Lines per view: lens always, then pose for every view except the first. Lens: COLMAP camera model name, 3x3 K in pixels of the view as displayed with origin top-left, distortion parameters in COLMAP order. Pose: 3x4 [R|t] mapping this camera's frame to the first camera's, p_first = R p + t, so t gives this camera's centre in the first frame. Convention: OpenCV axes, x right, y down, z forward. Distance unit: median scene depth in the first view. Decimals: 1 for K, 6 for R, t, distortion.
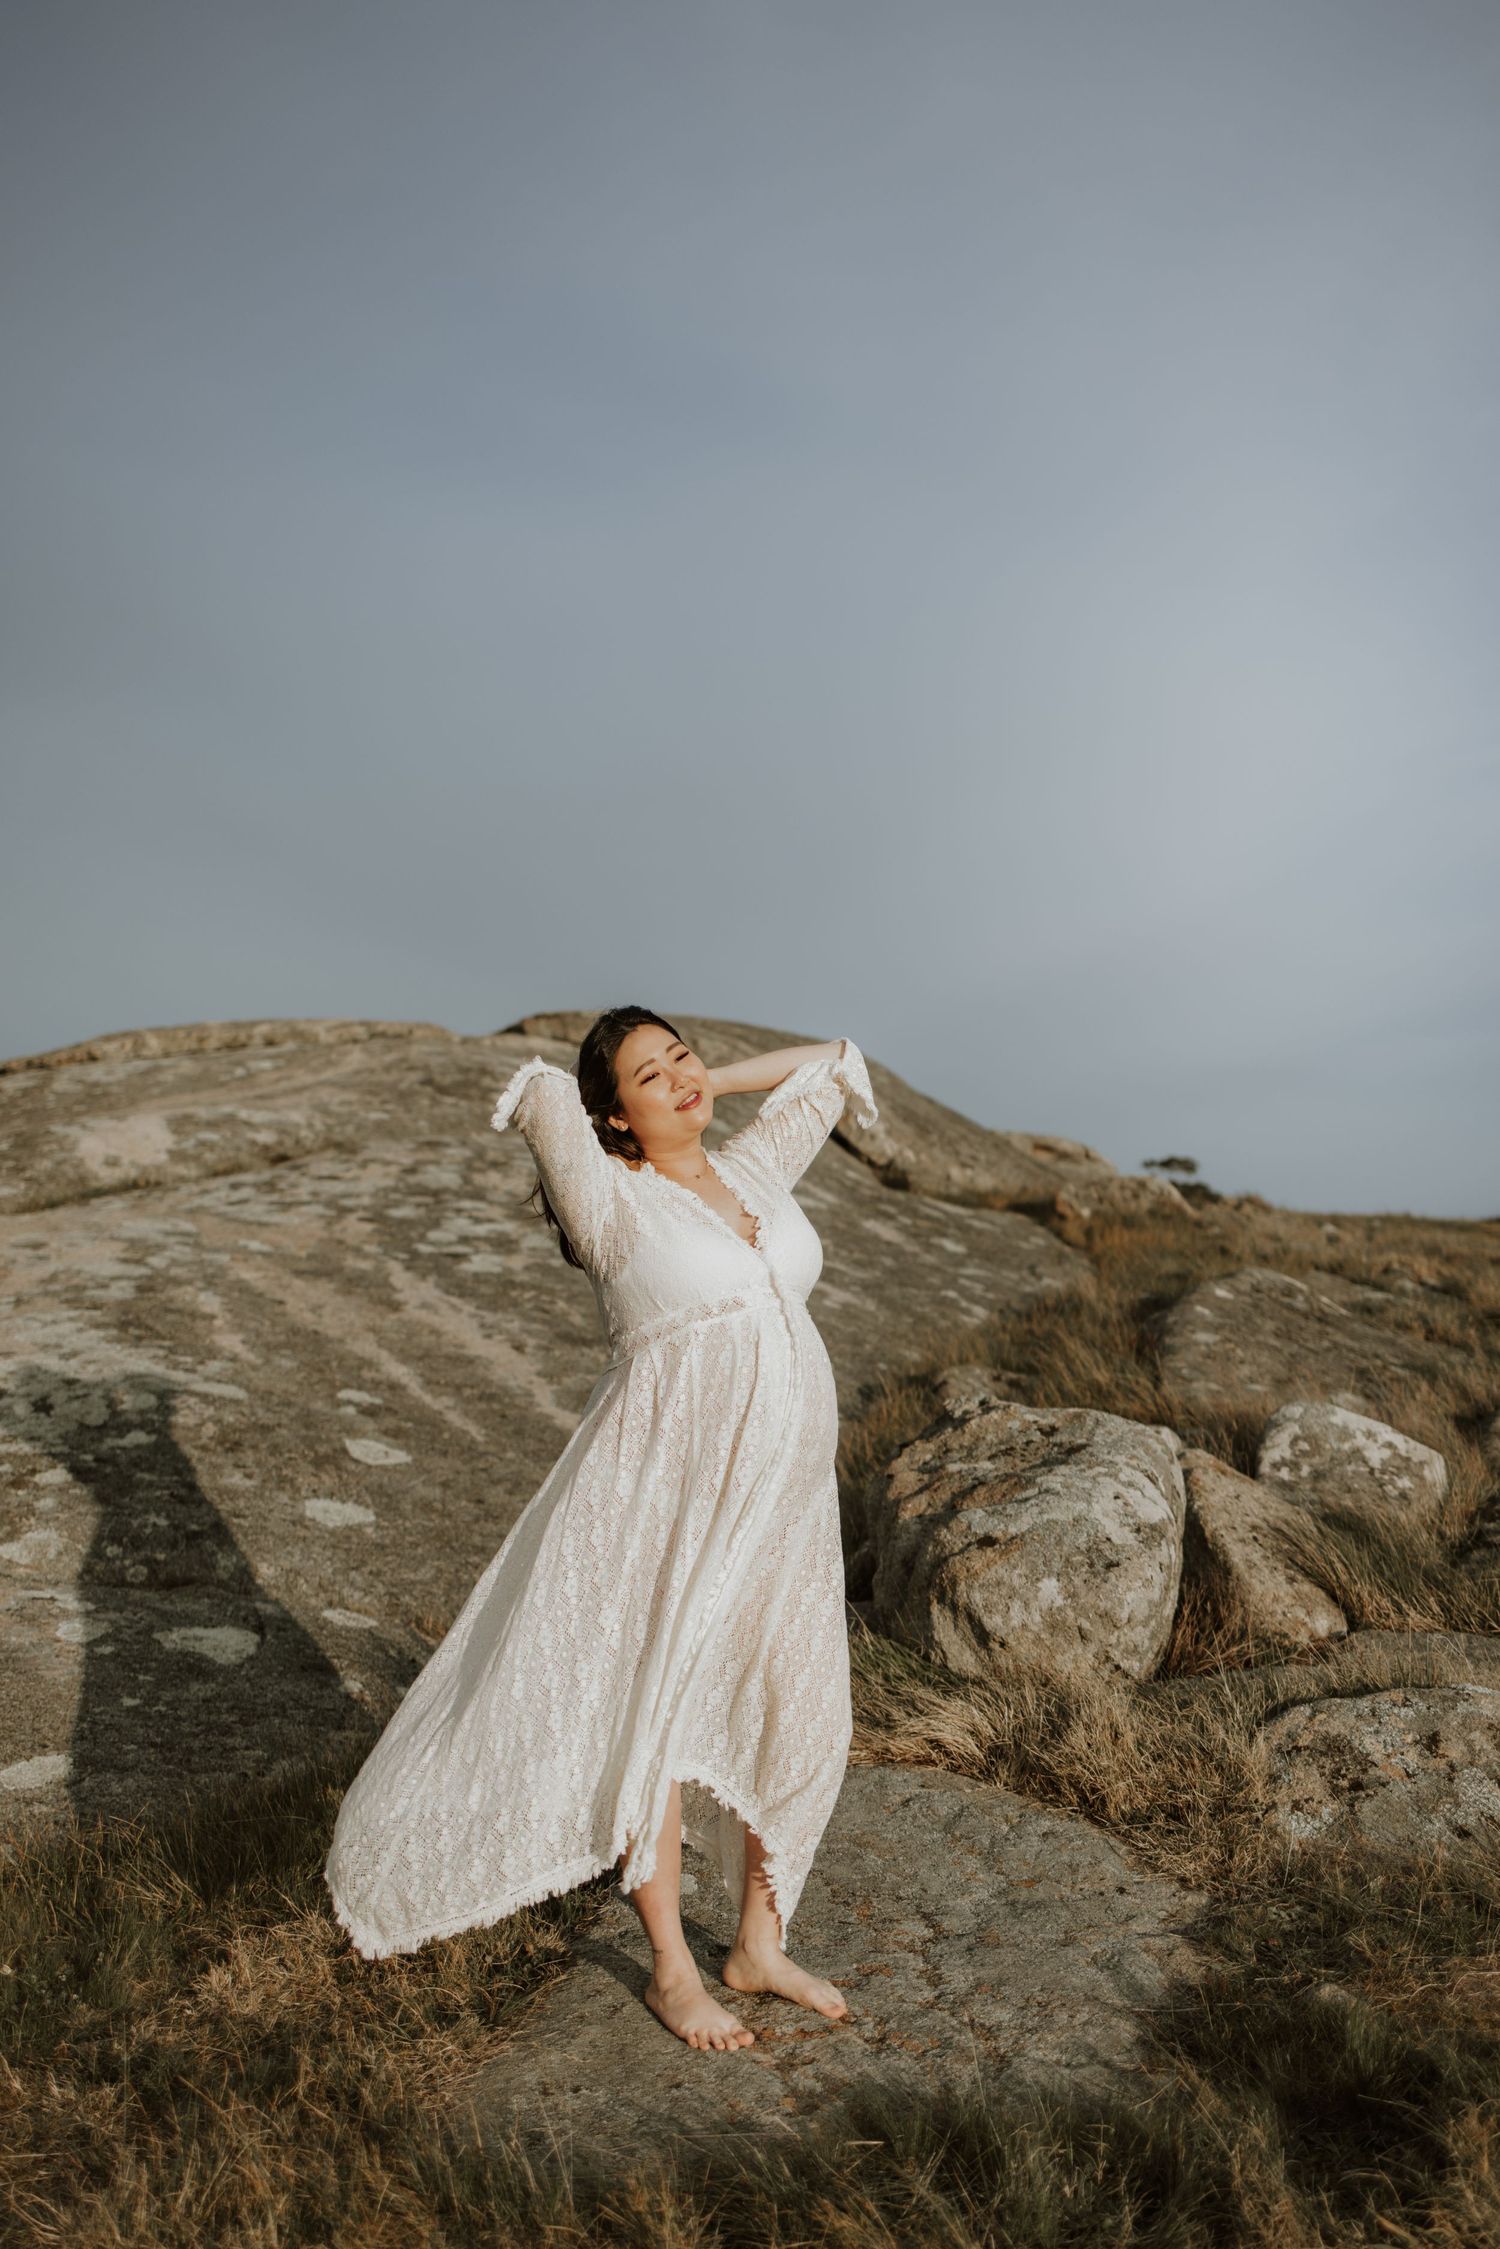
lens RADIAL K [[2278.5, 0, 750.0], [0, 2278.5, 1124.5], [0, 0, 1]] dist [0.011868, -0.012366]
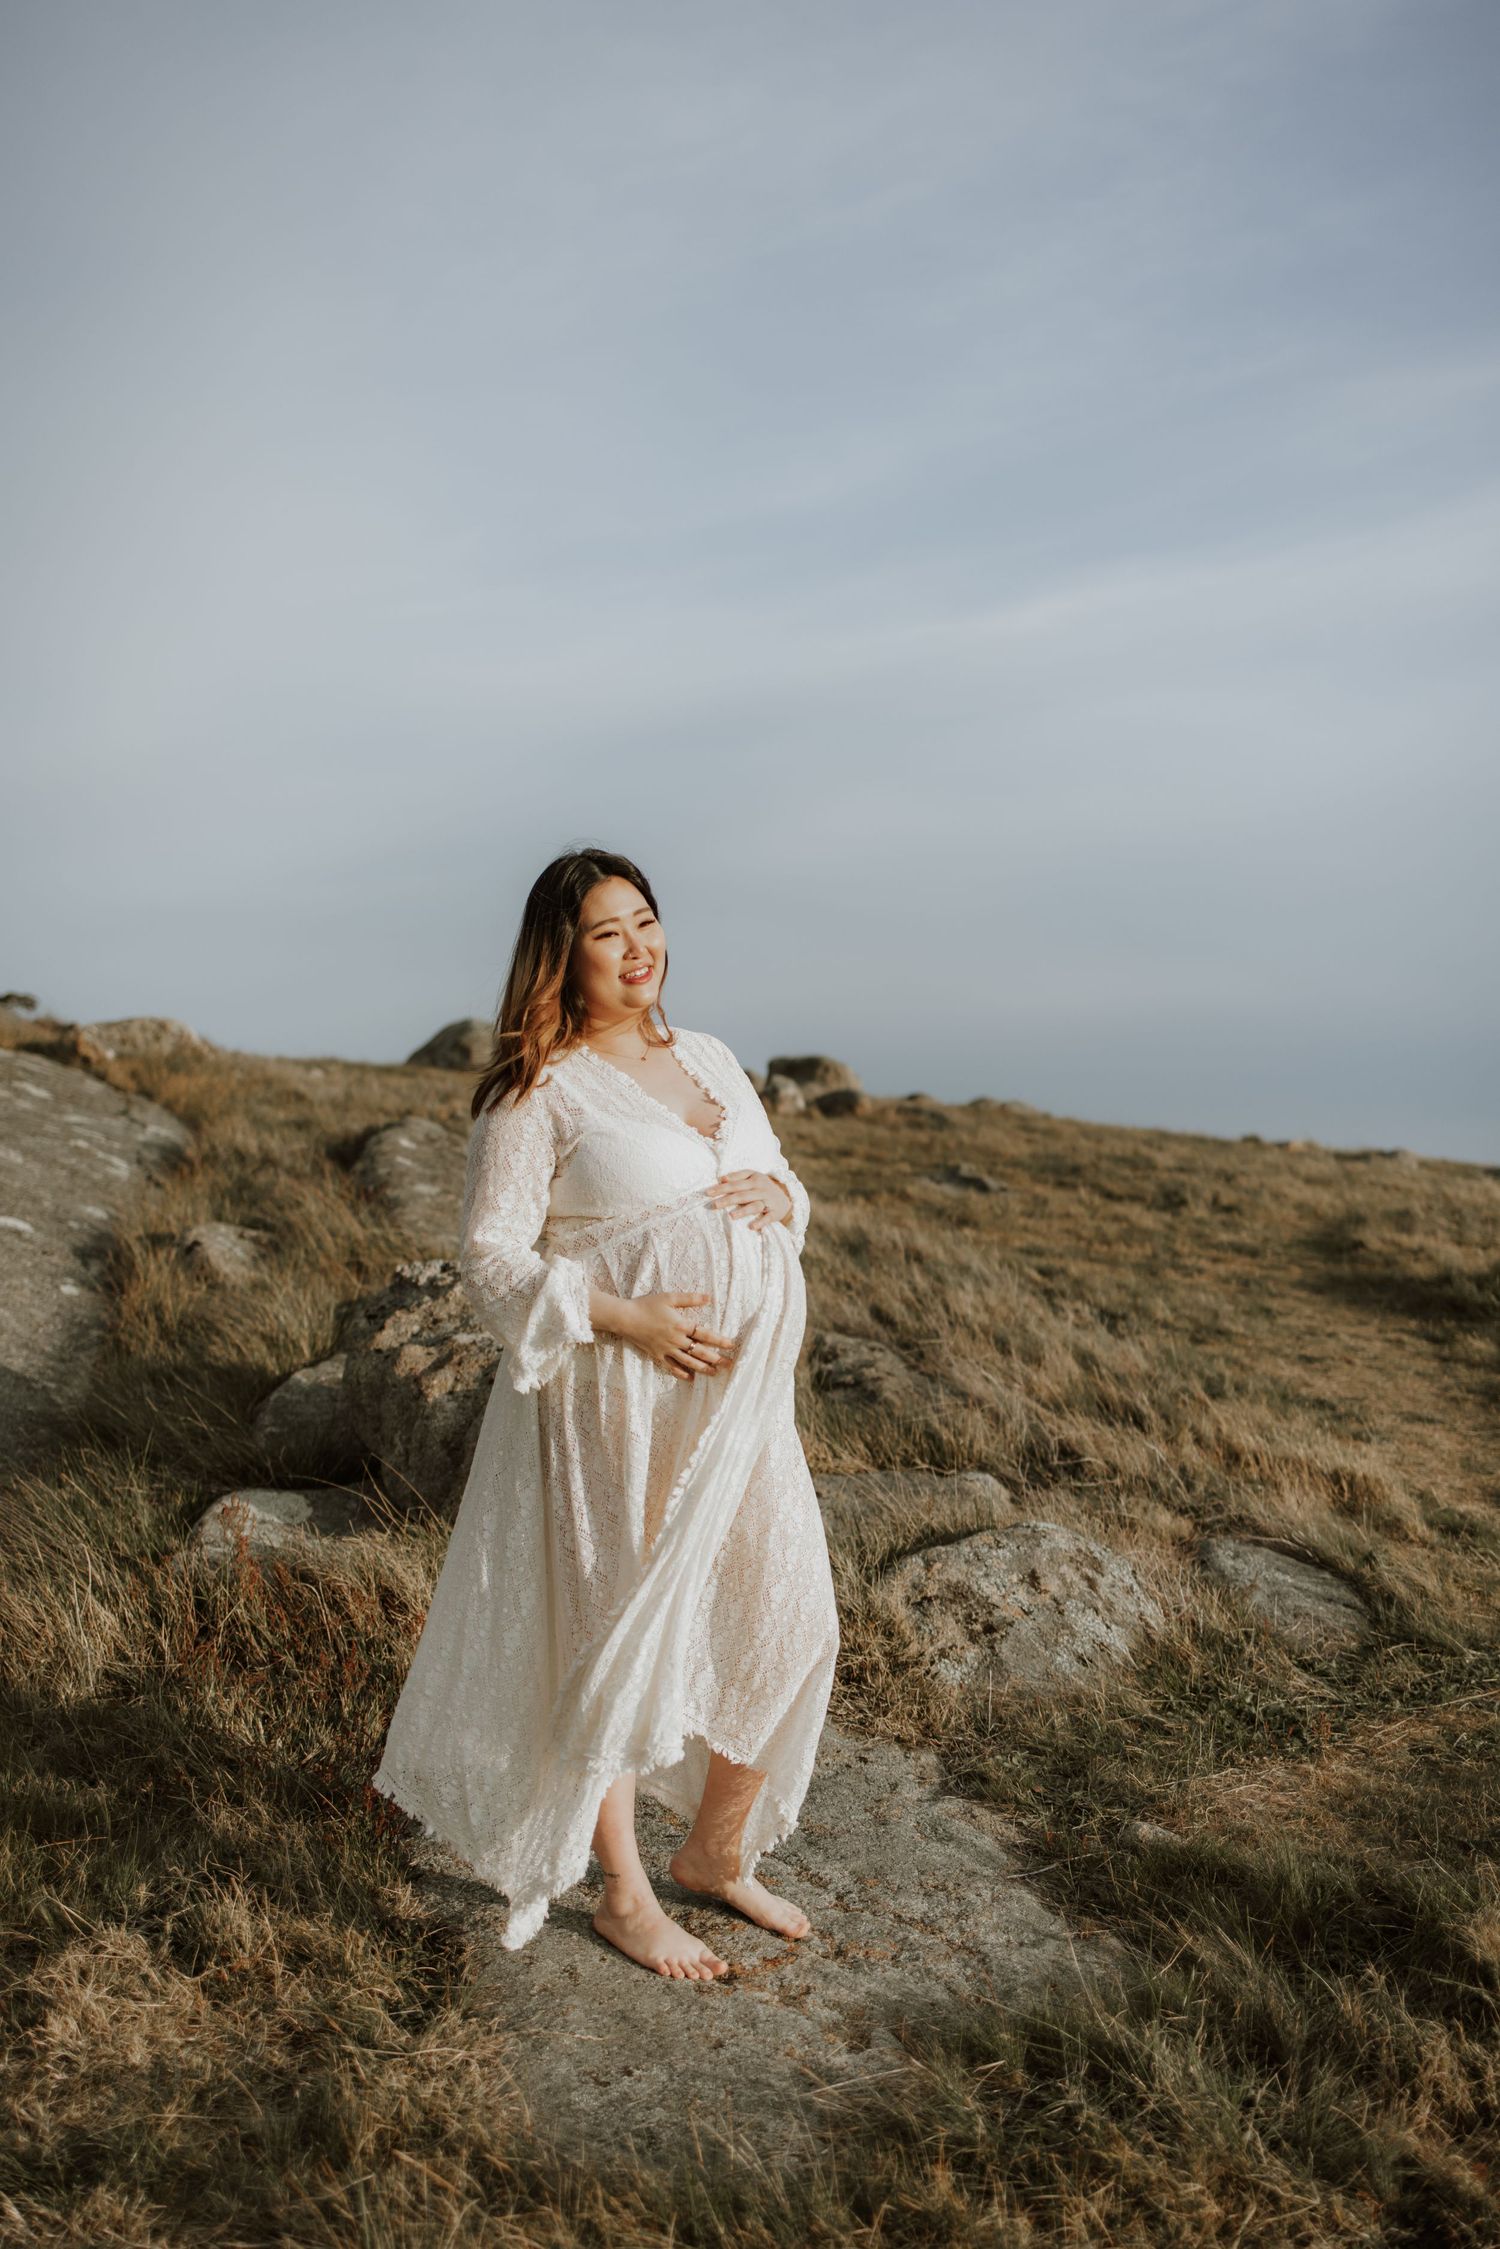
lens RADIAL K [[2235.0, 0, 750.0], [0, 2235.0, 1124.5], [0, 0, 1]] dist [0.023755, -0.000222]
pose [[0.859681, 0.002391, 0.510826, -0.310873], [-0.038682, 0.997423, 0.060431, 0.002295], [-0.509365, -0.071711, 0.857557, 0.172921]]
